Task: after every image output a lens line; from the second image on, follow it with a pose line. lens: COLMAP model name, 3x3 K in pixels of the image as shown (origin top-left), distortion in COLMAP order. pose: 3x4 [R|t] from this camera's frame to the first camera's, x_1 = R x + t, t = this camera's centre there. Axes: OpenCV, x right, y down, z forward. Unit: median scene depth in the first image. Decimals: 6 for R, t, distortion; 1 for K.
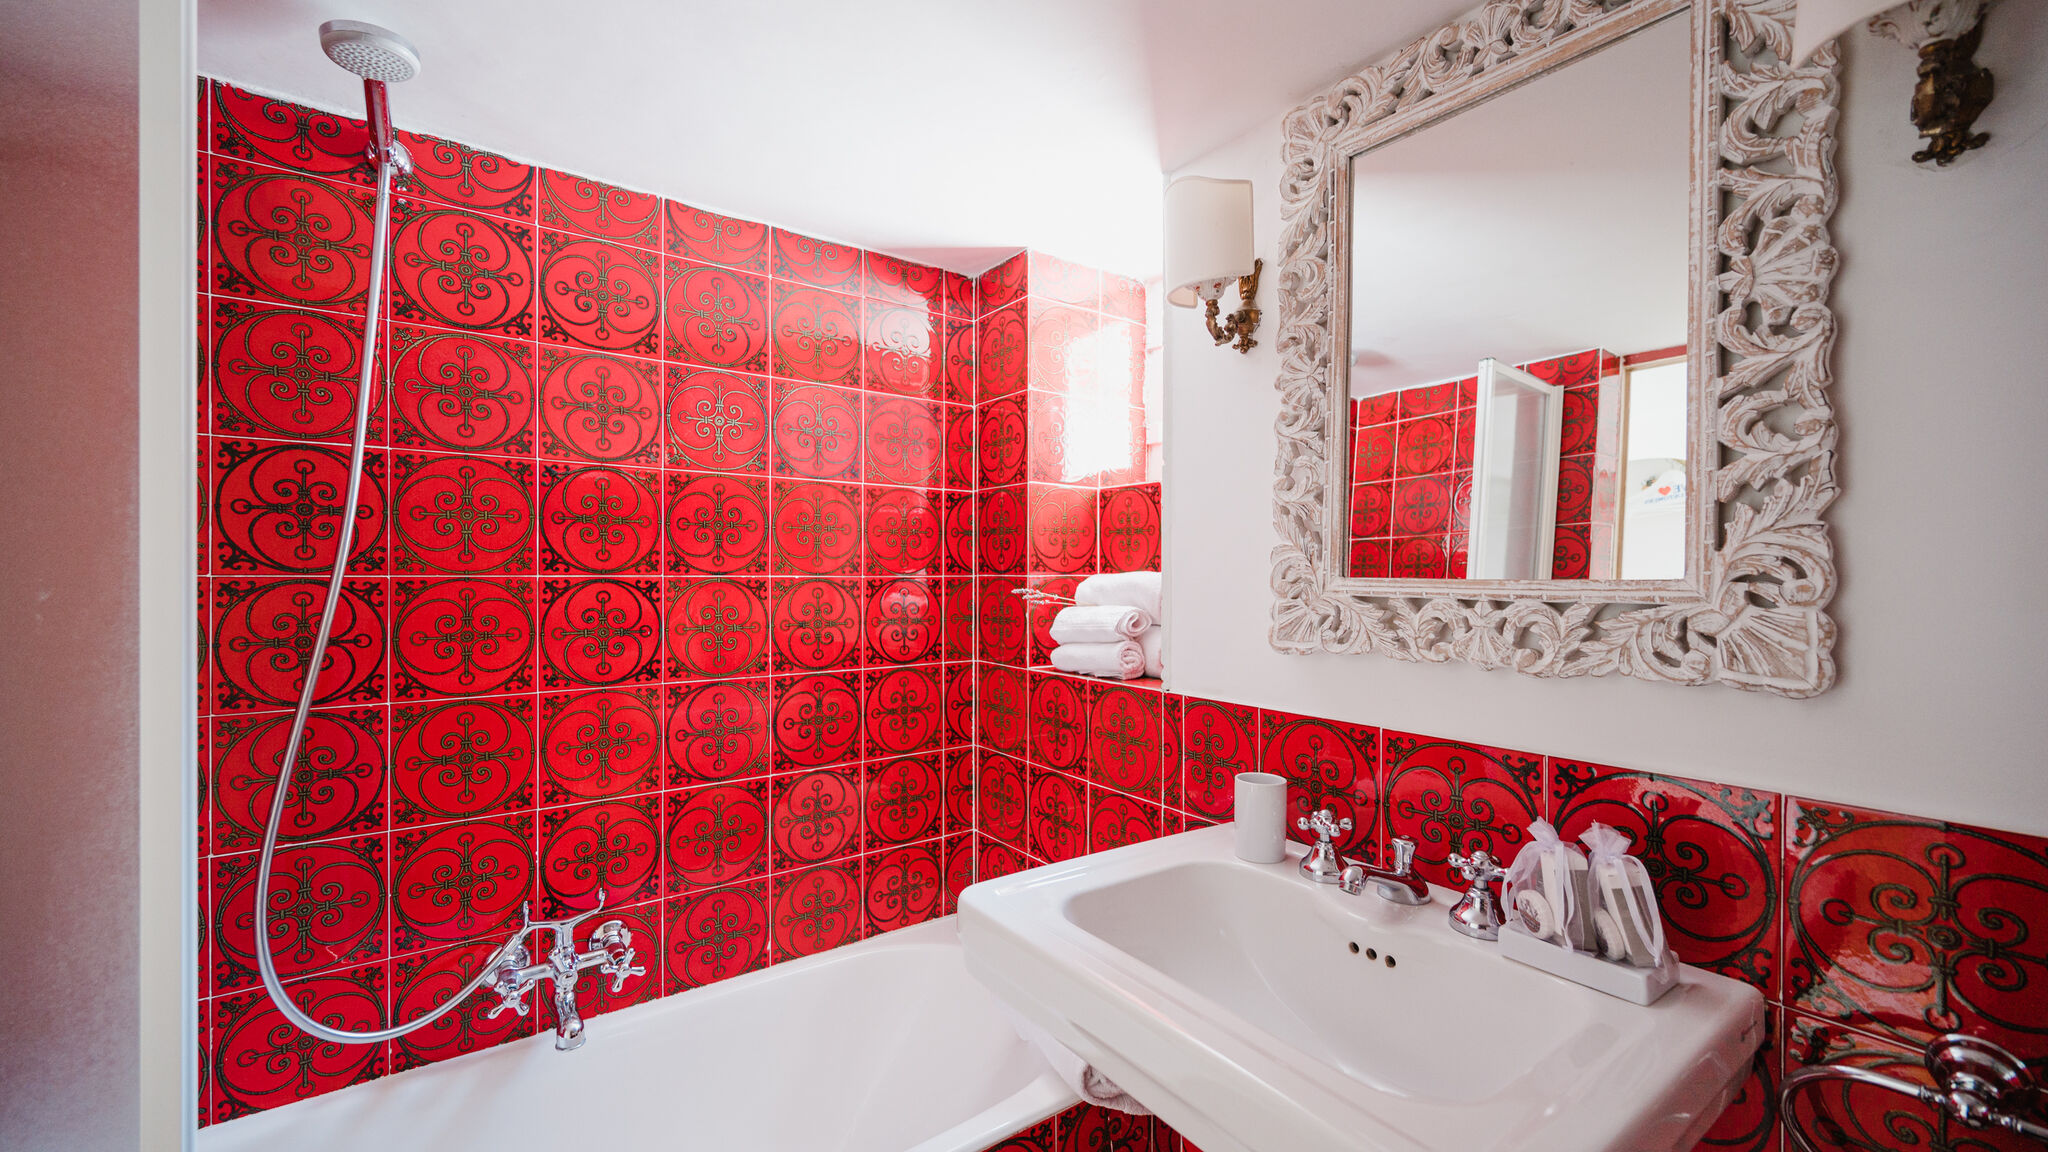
lens RADIAL K [[810.5, 0, 1026.1], [0, 810.5, 579.4], [0, 0, 1]] dist [0.002648, -0.000026]
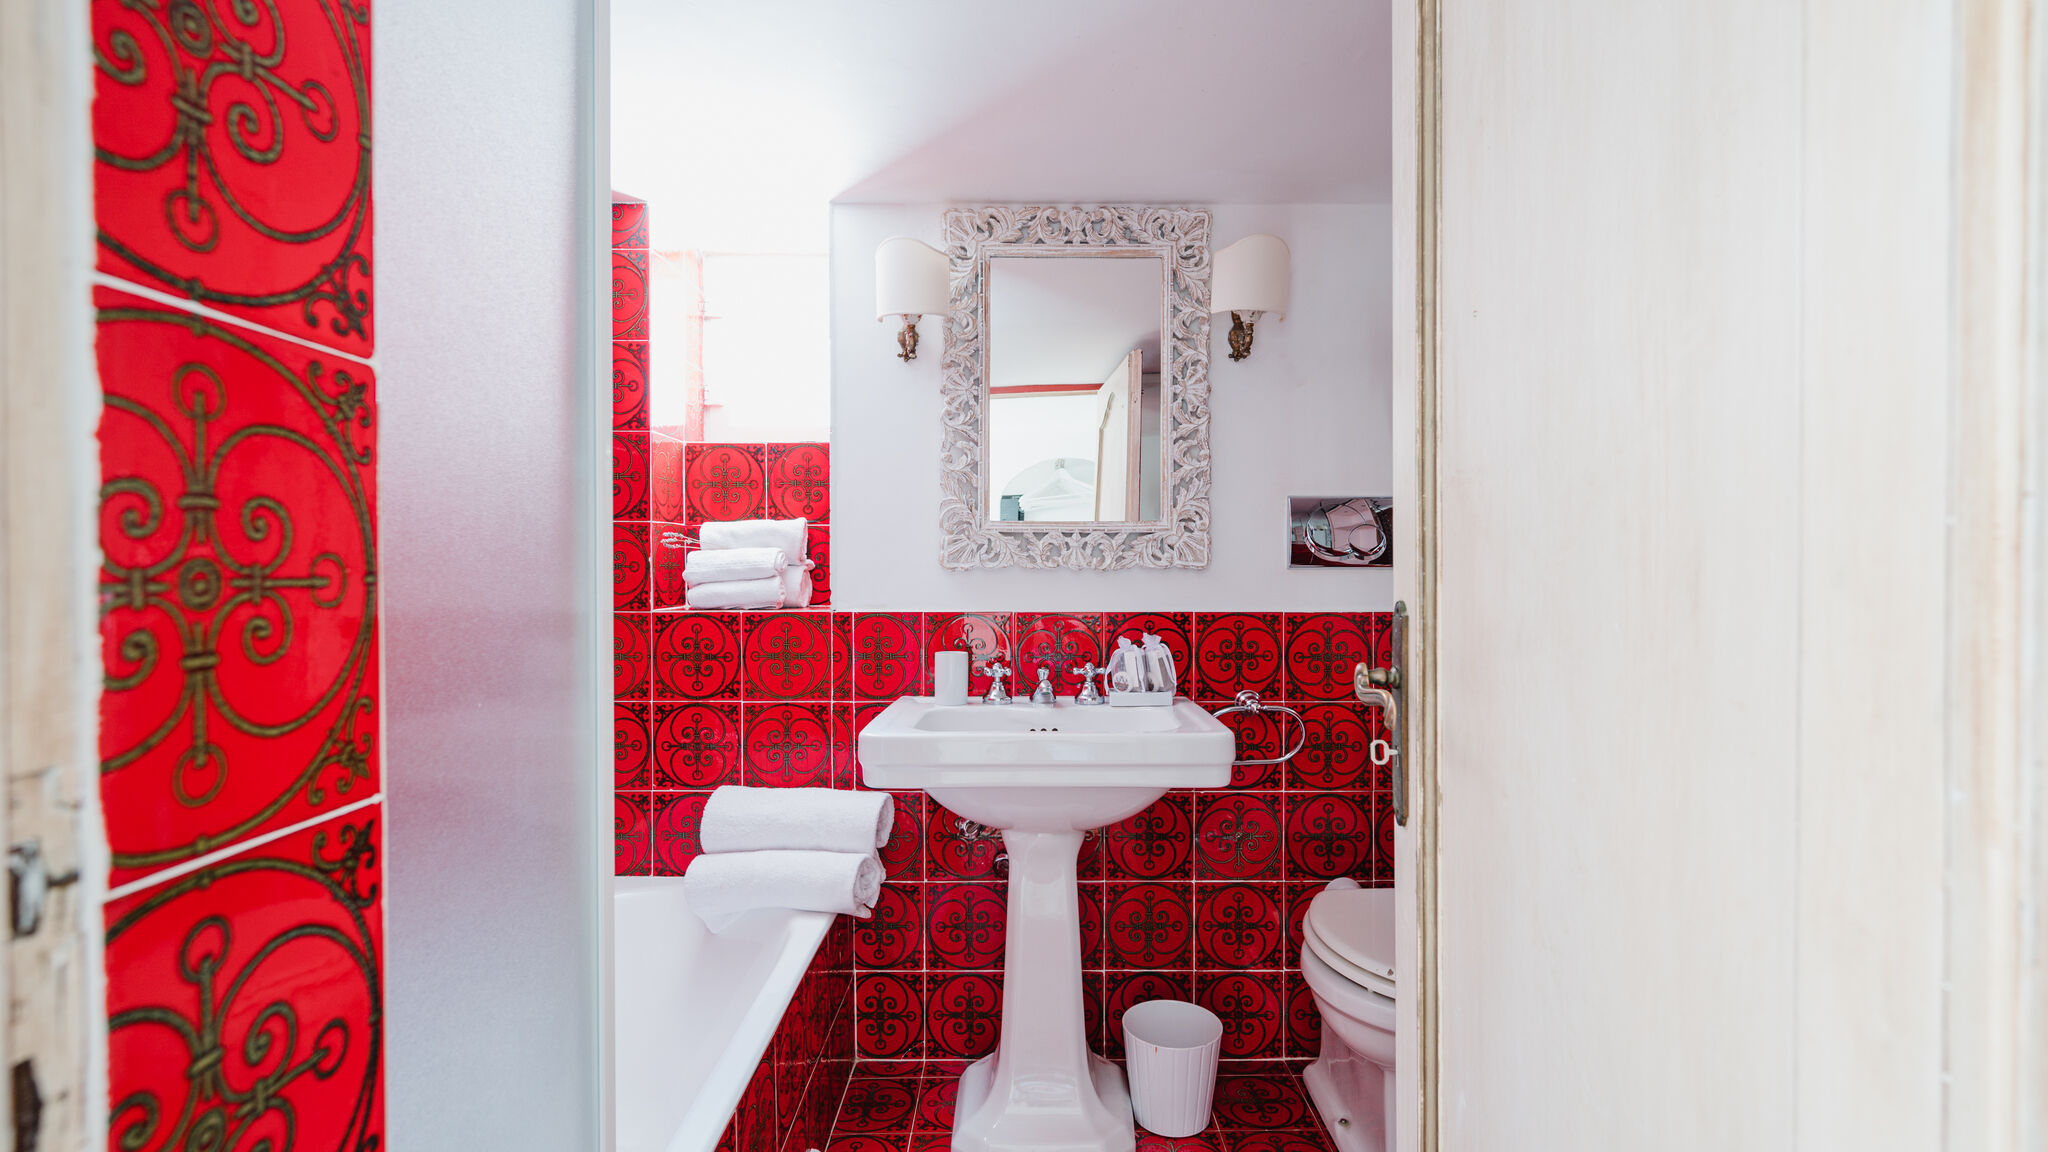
lens RADIAL K [[956.8, 0, 1029.0], [0, 956.8, 573.6], [0, 0, 1]] dist [0.004107, 0.000398]
pose [[0.586898, -0.013763, 0.809544, -0.889260], [0.008237, 0.999905, 0.011028, 0.066557], [-0.809619, 0.000196, 0.586955, -0.133590]]
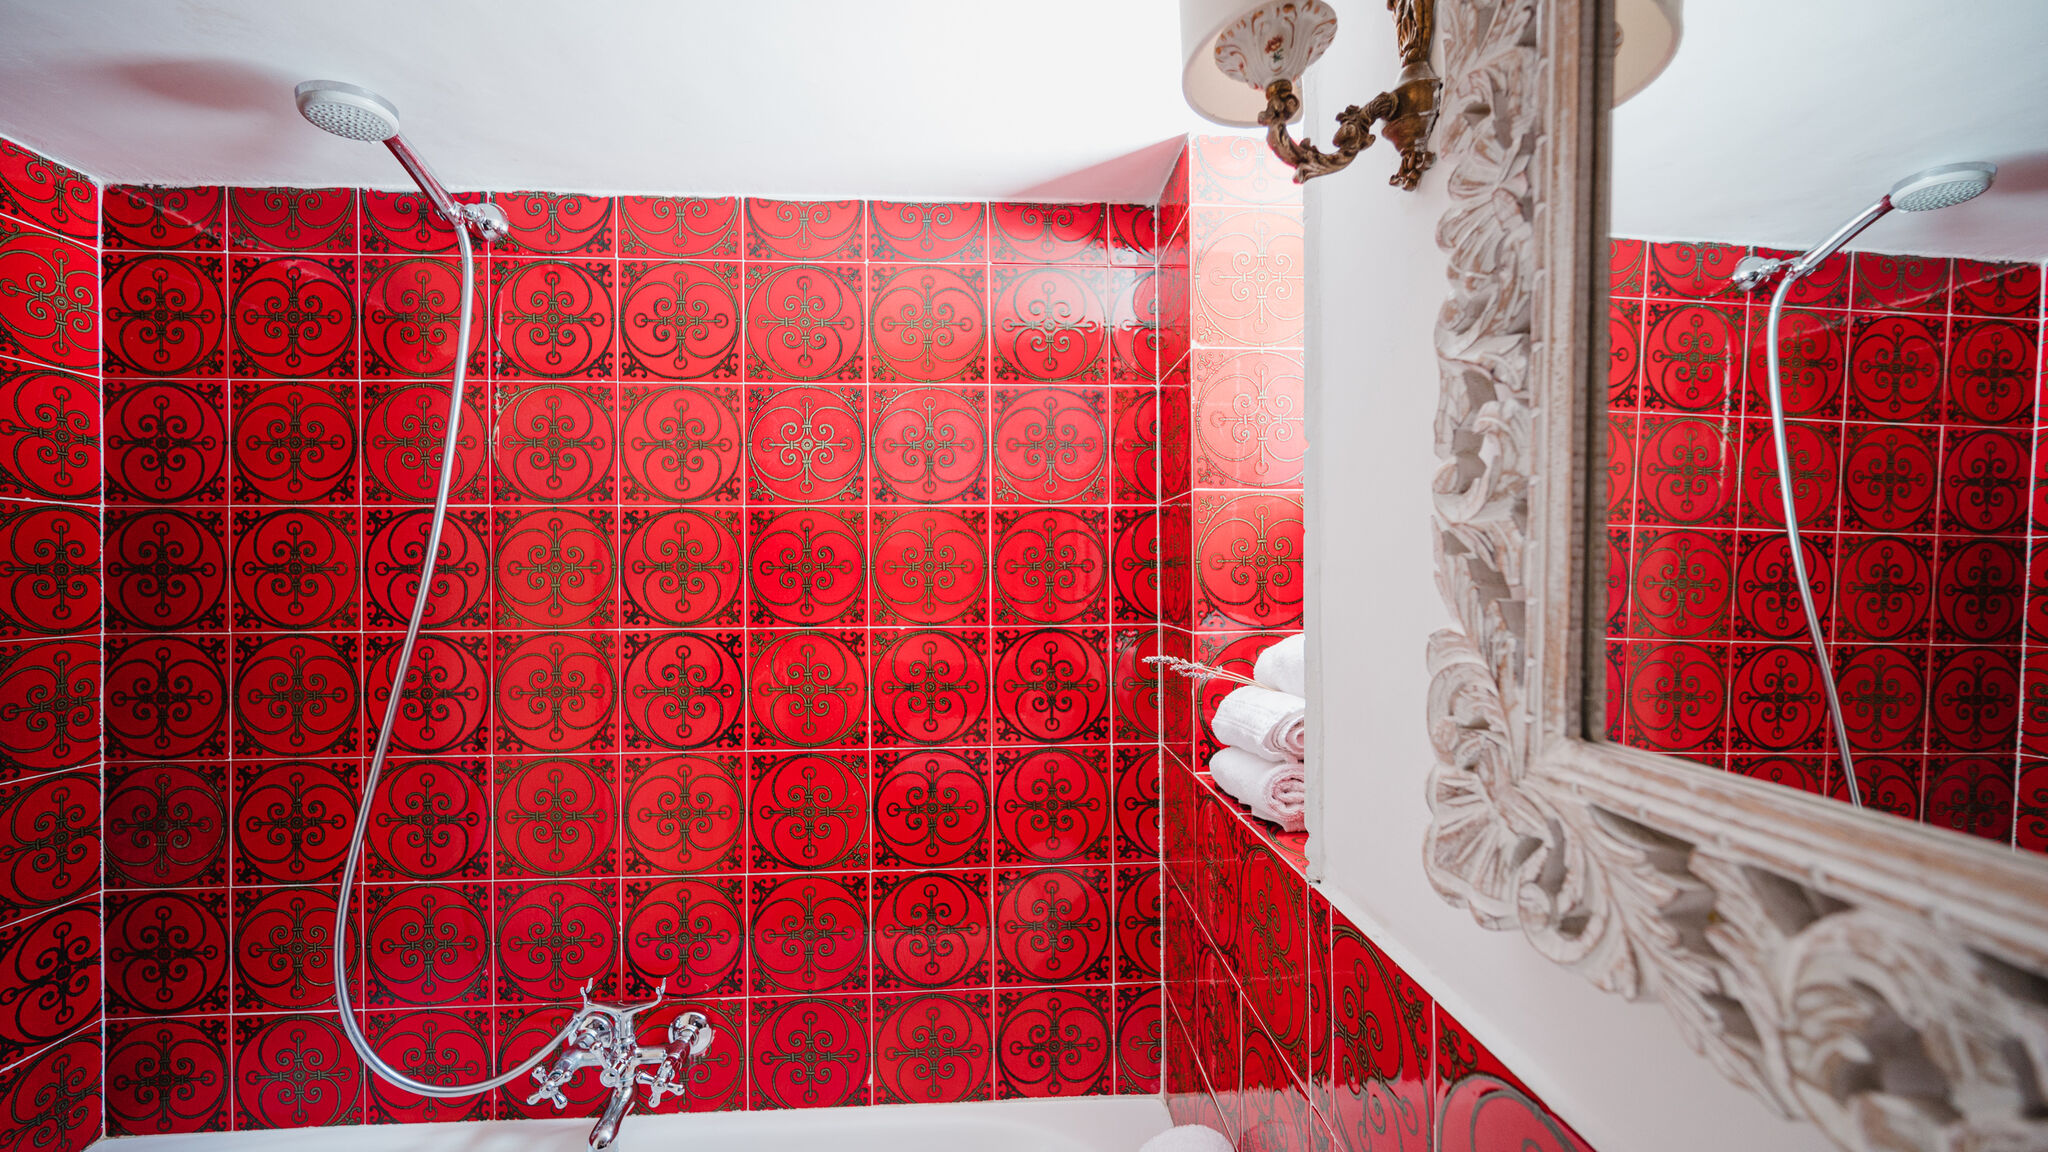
lens RADIAL K [[810.5, 0, 1023.3], [0, 810.5, 578.8], [0, 0, 1]] dist [0.002648, -0.000026]
pose [[0.838168, -0.006062, -0.545378, 0.311598], [0.004780, 0.999981, -0.003768, -0.058502], [0.545391, 0.000551, 0.838182, 0.474573]]
